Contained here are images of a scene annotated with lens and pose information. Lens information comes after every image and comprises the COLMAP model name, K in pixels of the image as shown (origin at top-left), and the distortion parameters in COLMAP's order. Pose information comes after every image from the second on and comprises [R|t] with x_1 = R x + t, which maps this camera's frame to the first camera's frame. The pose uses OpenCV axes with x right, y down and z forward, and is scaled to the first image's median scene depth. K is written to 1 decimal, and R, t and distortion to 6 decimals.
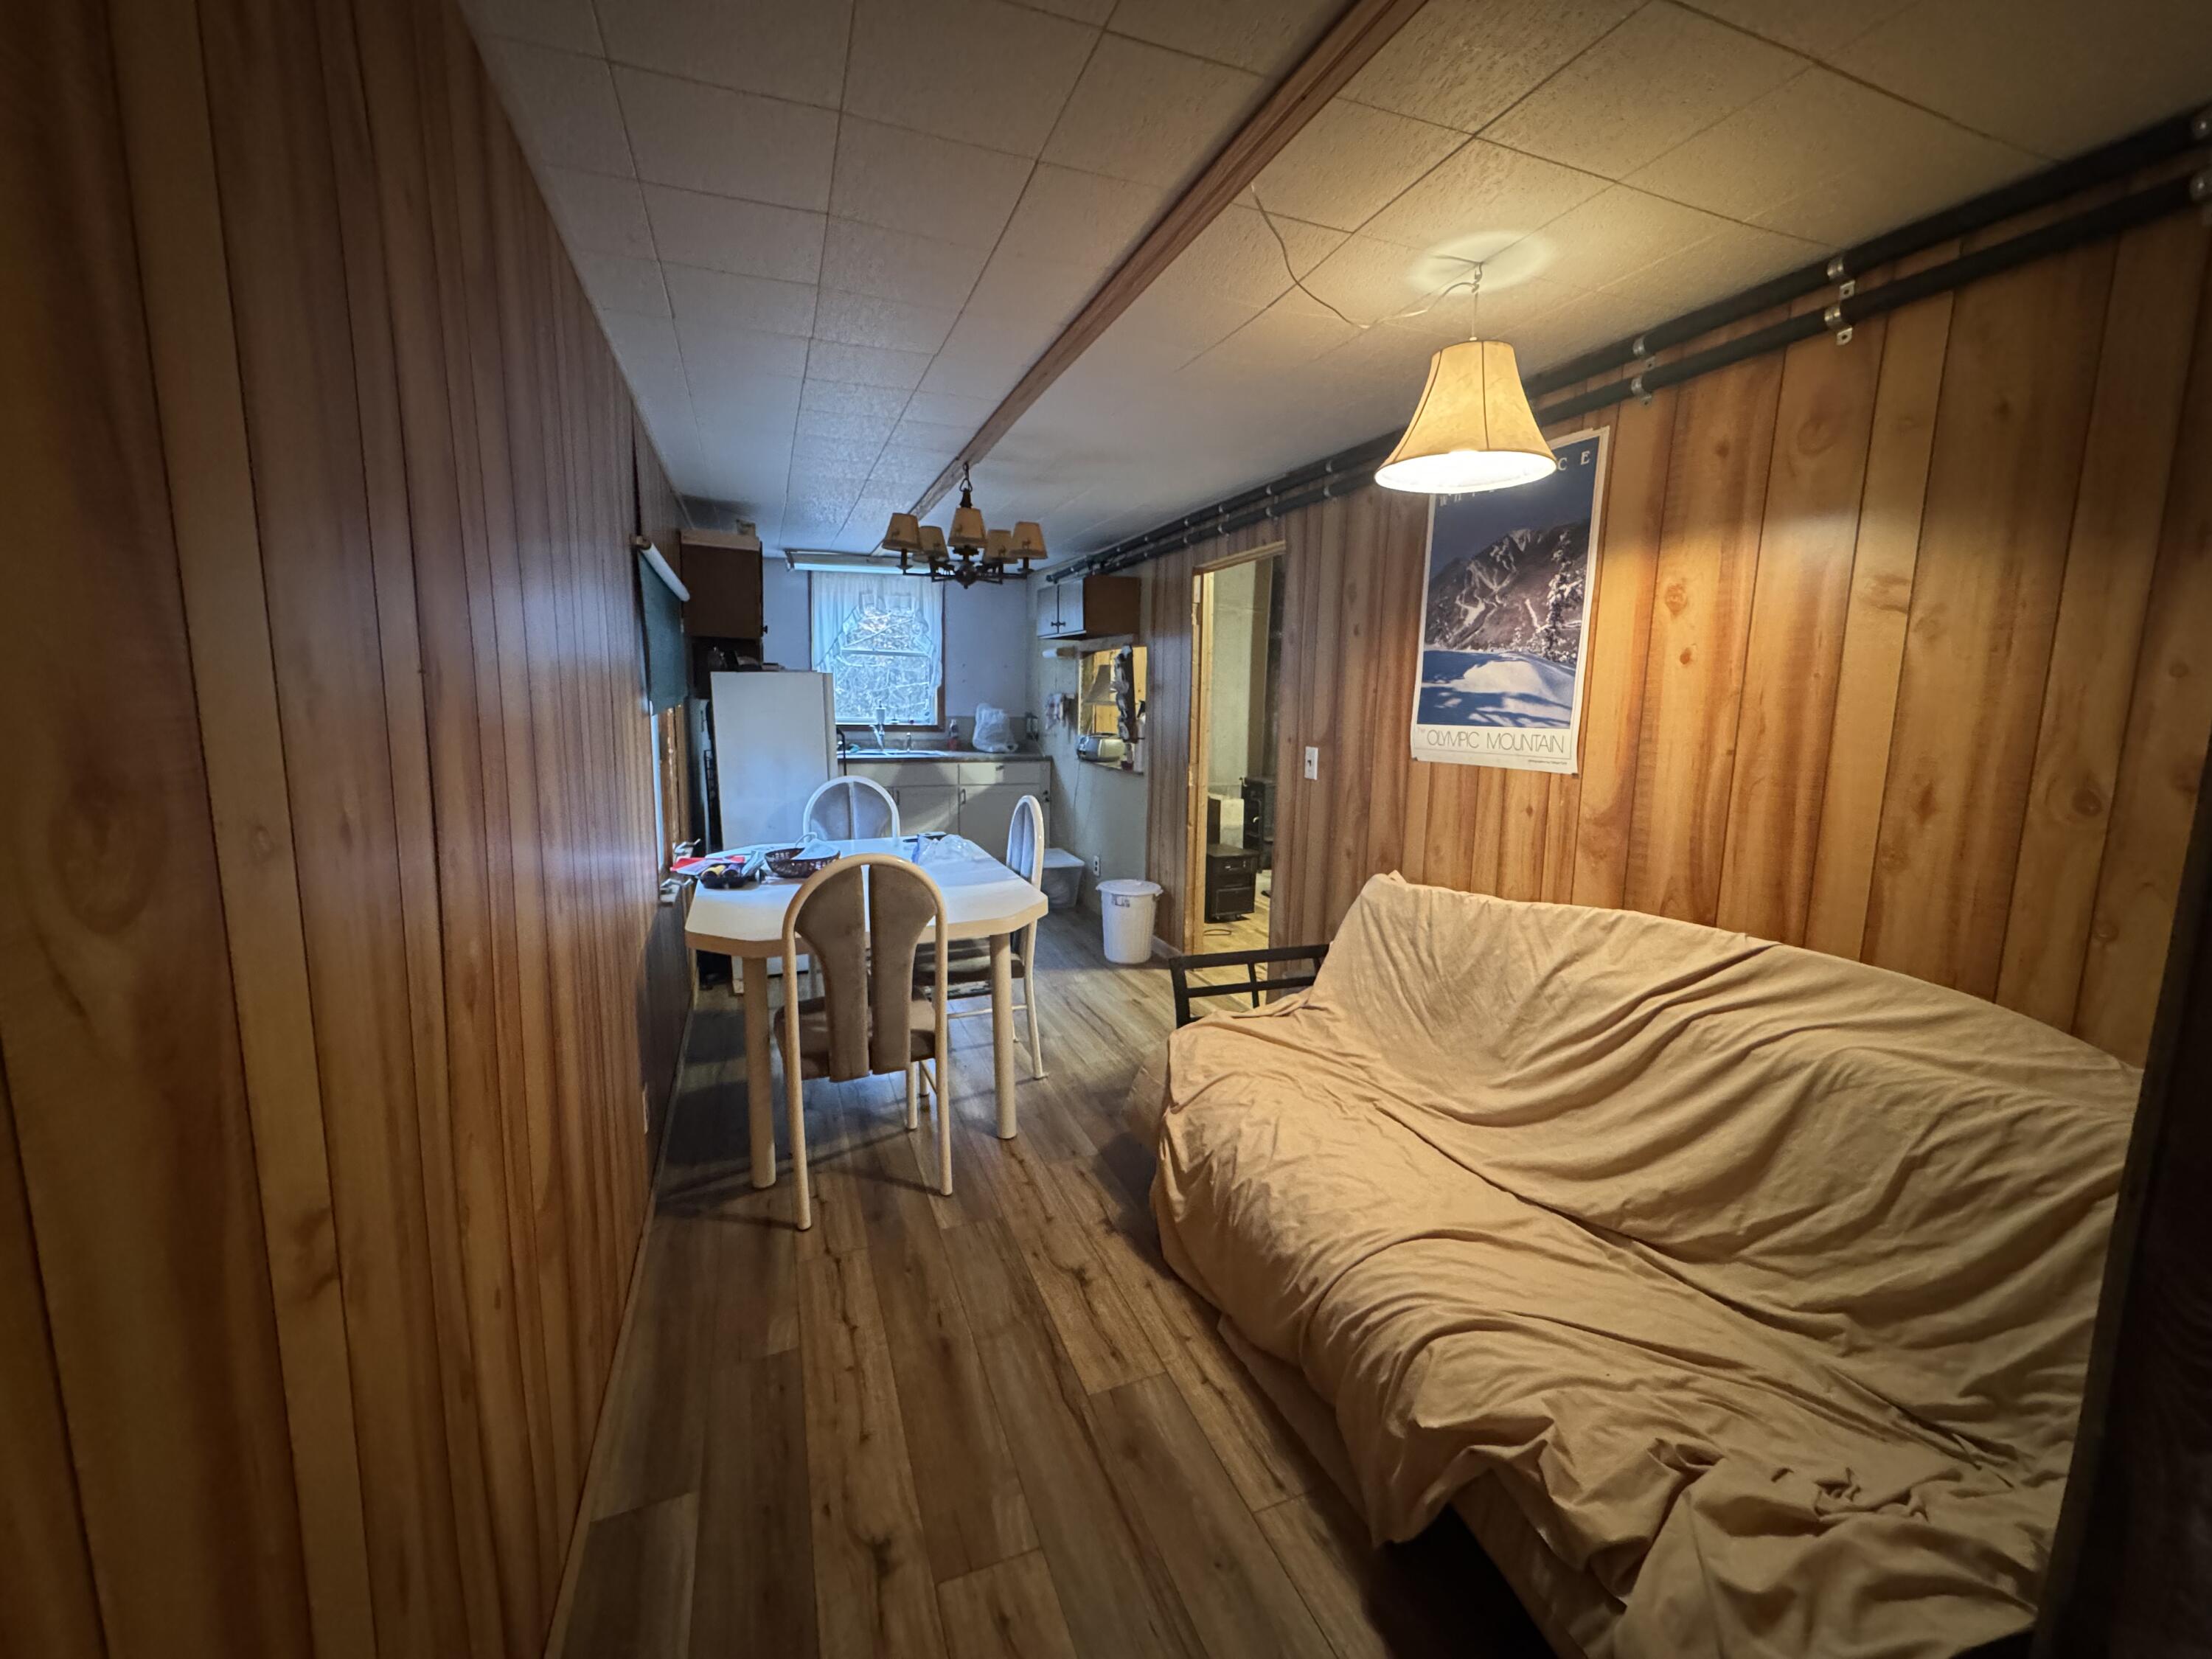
lens RADIAL K [[881.0, 0, 1103.9], [0, 881.0, 817.5], [0, 0, 1]] dist [0.000019, -0.000293]
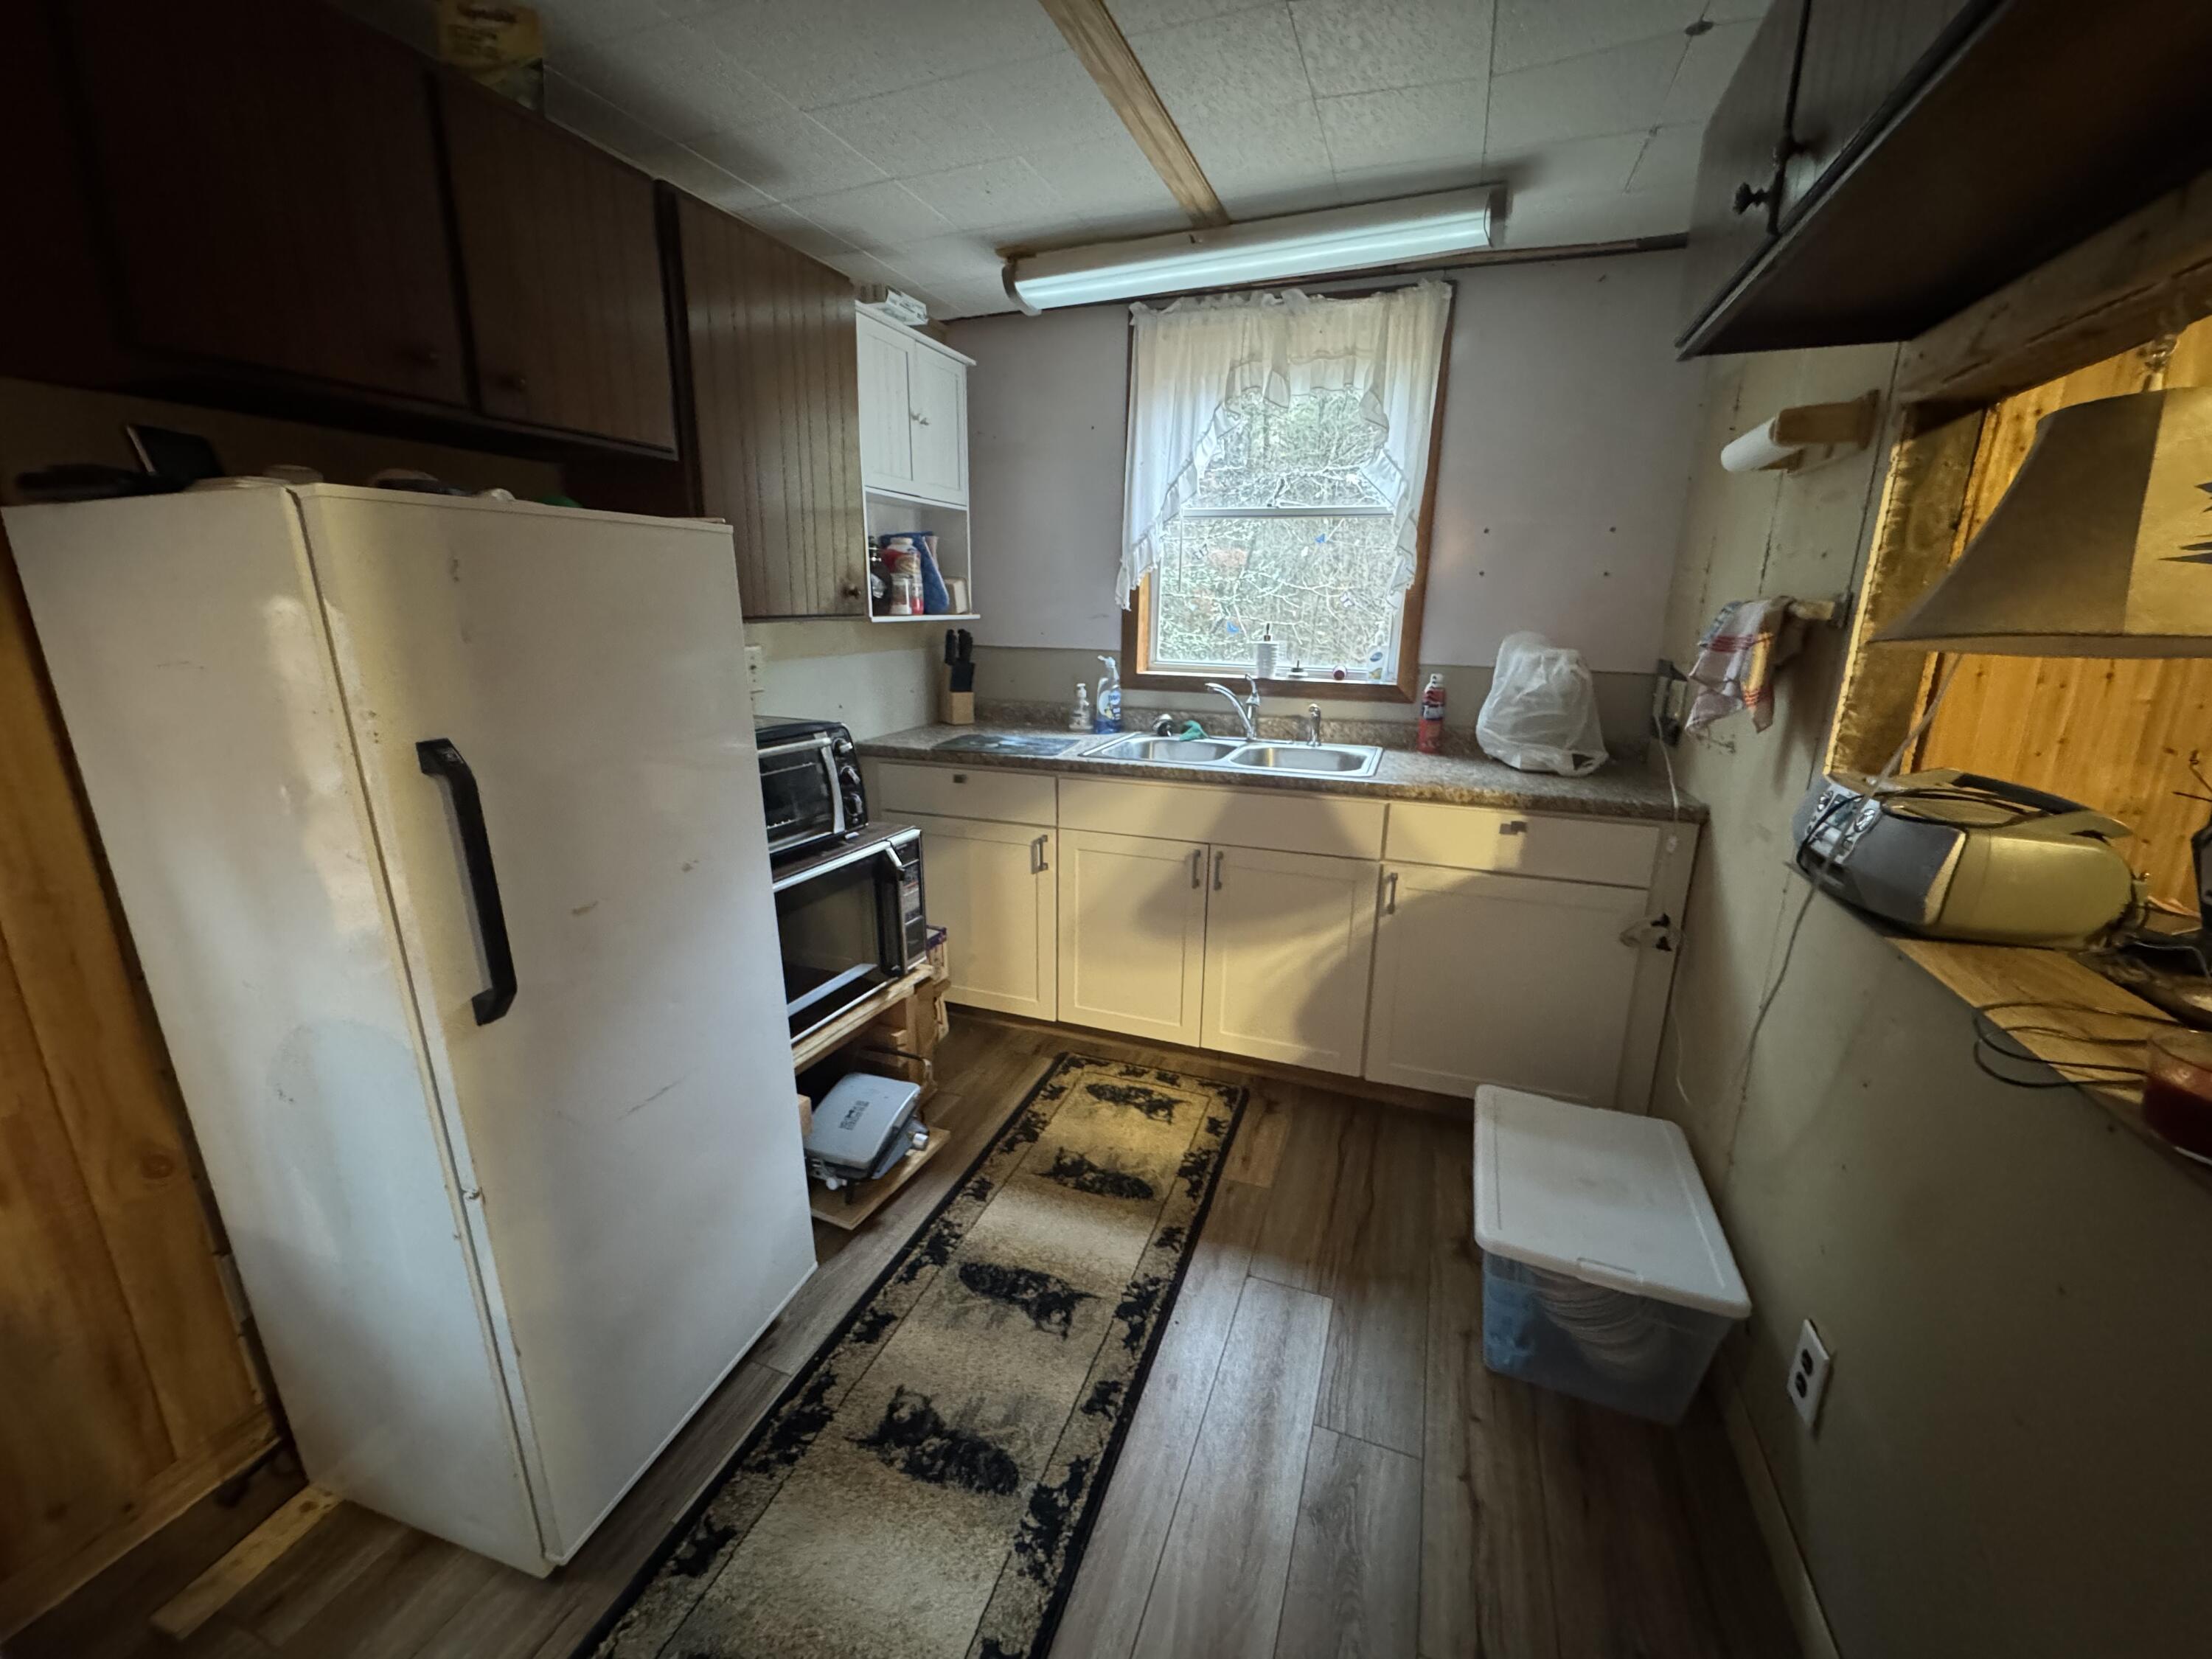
lens RADIAL K [[881.0, 0, 1102.3], [0, 881.0, 821.5], [0, 0, 1]] dist [0.000019, -0.000293]
pose [[0.749357, 0.149818, -0.644995, -0.018419], [-0.094607, 0.988299, 0.119645, -0.082791], [0.655373, -0.028635, 0.754762, 0.632177]]
